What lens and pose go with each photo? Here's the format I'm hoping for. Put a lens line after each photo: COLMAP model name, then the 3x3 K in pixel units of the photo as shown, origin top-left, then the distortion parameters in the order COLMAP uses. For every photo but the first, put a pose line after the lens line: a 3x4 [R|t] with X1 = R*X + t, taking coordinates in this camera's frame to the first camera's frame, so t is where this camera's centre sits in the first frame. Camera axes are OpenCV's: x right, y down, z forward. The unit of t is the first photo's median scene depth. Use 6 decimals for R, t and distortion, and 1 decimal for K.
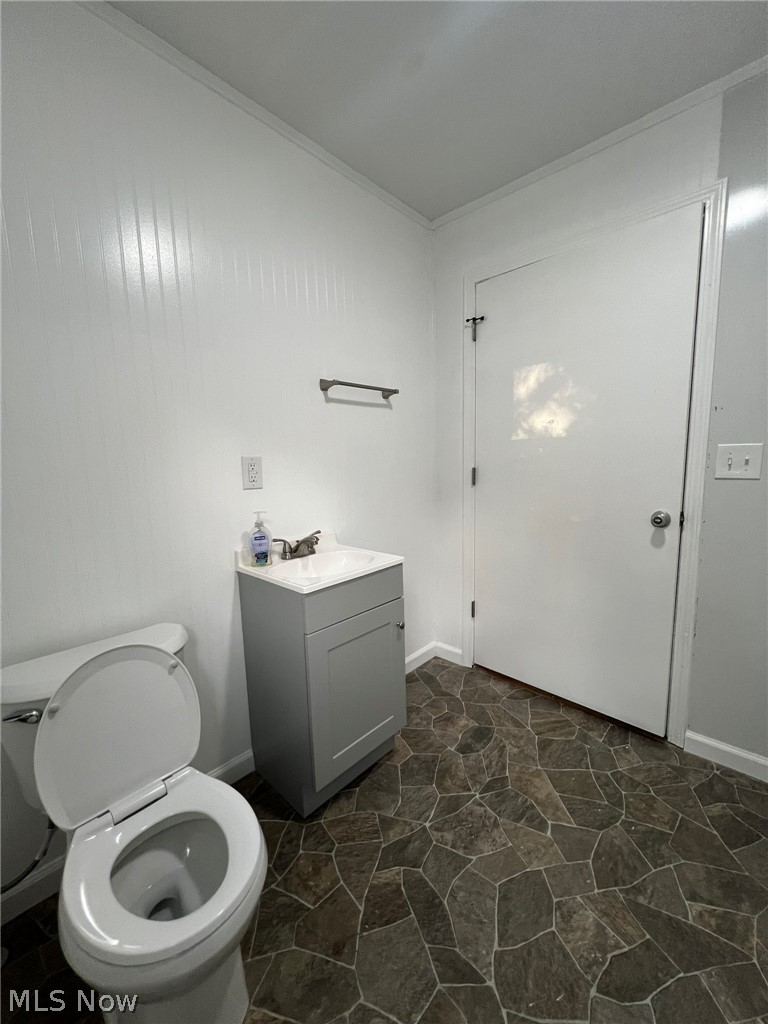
lens RADIAL K [[412.3, 0, 383.0], [0, 412.3, 511.6], [0, 0, 1]] dist [0.001258, 0.000470]
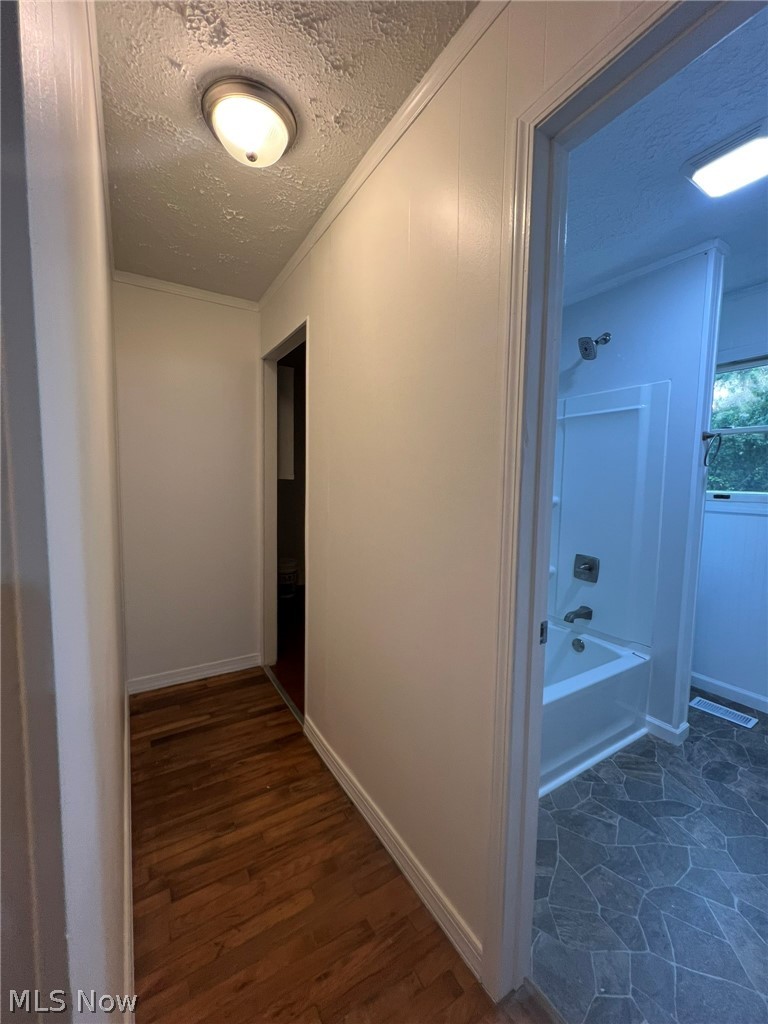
lens RADIAL K [[410.0, 0, 383.8], [0, 410.0, 512.6], [0, 0, 1]] dist [-0.002480, 0.000237]
pose [[-0.964921, -0.008819, 0.262392, 0.935218], [0.044470, 0.979504, 0.196455, -0.344065], [-0.258747, 0.201232, -0.944752, 1.891245]]
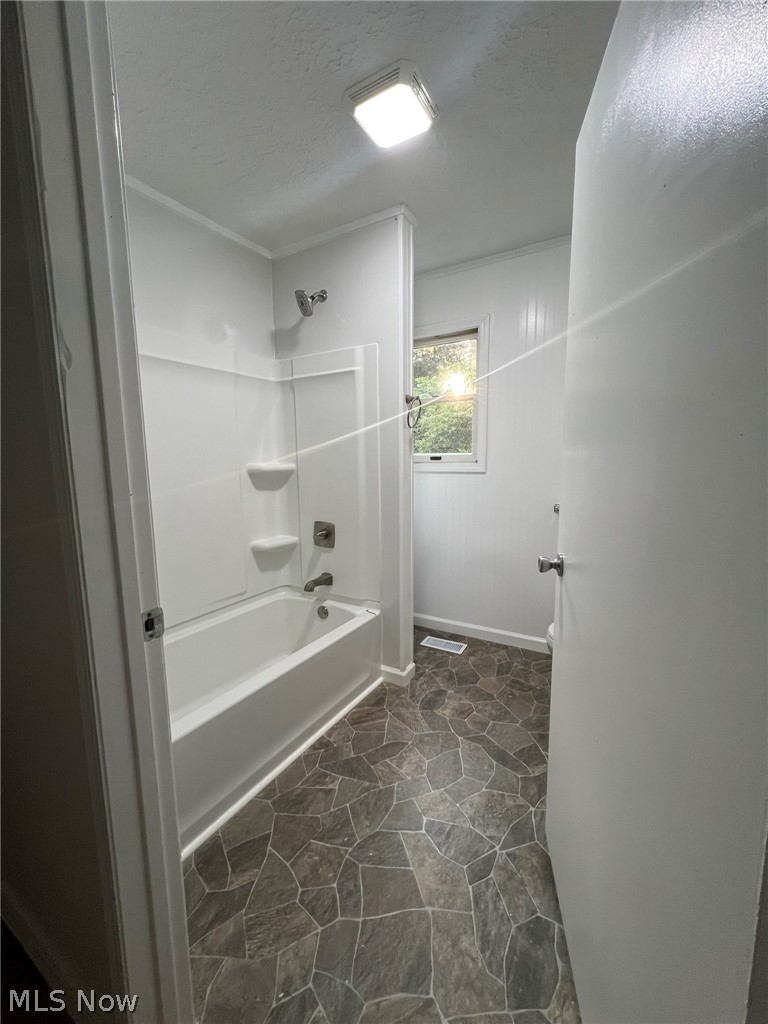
lens RADIAL K [[412.3, 0, 388.1], [0, 412.3, 512.3], [0, 0, 1]] dist [0.001258, 0.000470]
pose [[-0.975766, 0.065913, -0.208652, 0.646758], [0.009122, 0.964977, 0.262177, -0.272122], [0.218626, 0.253920, -0.942193, 1.733599]]
